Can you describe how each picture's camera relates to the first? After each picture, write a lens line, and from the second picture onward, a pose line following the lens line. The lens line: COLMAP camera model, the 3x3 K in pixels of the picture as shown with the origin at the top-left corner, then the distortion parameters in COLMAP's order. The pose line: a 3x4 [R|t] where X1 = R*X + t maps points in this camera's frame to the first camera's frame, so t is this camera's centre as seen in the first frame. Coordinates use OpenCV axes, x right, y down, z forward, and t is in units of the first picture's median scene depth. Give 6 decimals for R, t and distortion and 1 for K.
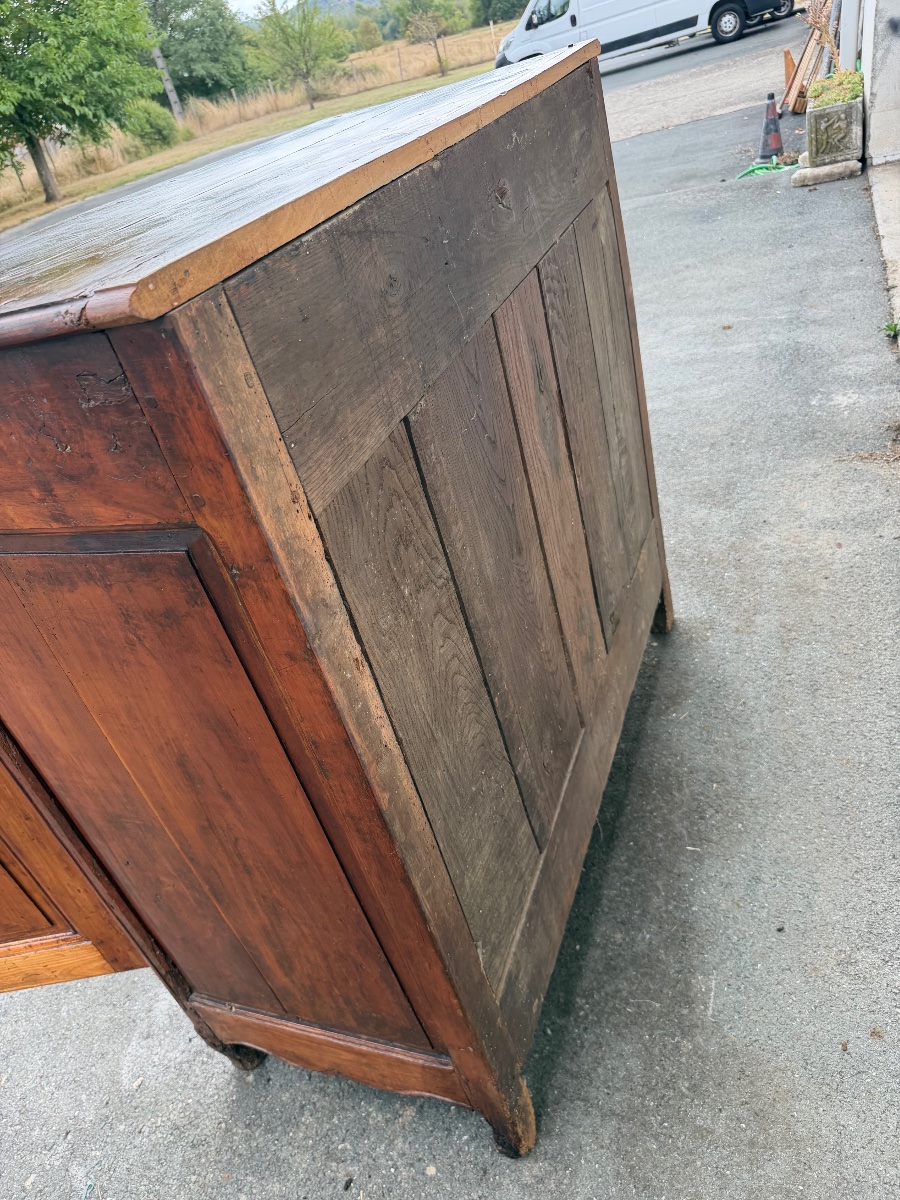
lens RADIAL K [[870.6, 0, 448.8], [0, 870.6, 581.1], [0, 0, 1]] dist [-0.010414, -0.004987]
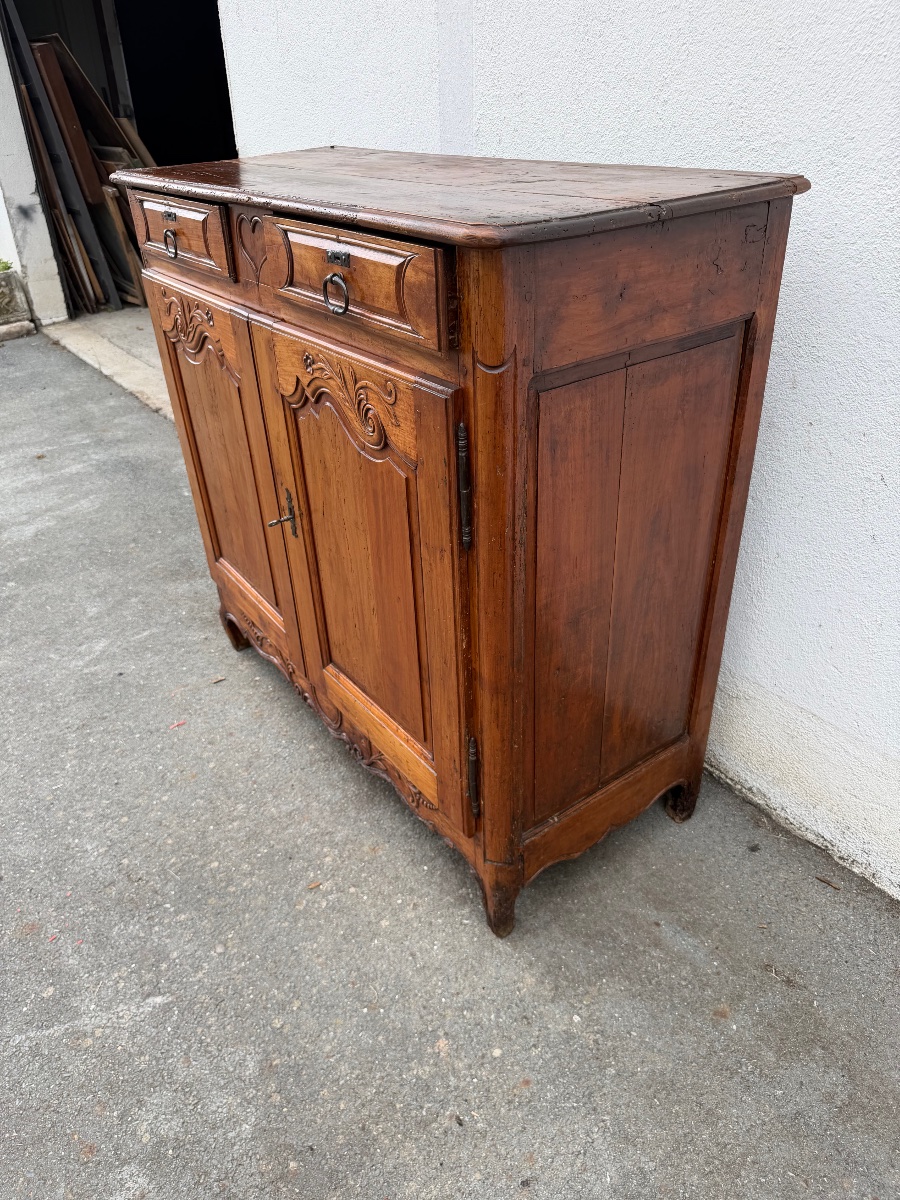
lens RADIAL K [[861.6, 0, 450.0], [0, 861.6, 600.0], [0, 0, 1]] dist [0.091007, -0.201962]
pose [[0.536382, -0.238452, 0.809589, -0.295455], [0.378298, 0.925424, 0.021933, 0.028298], [-0.754443, 0.294502, 0.586587, 0.070200]]
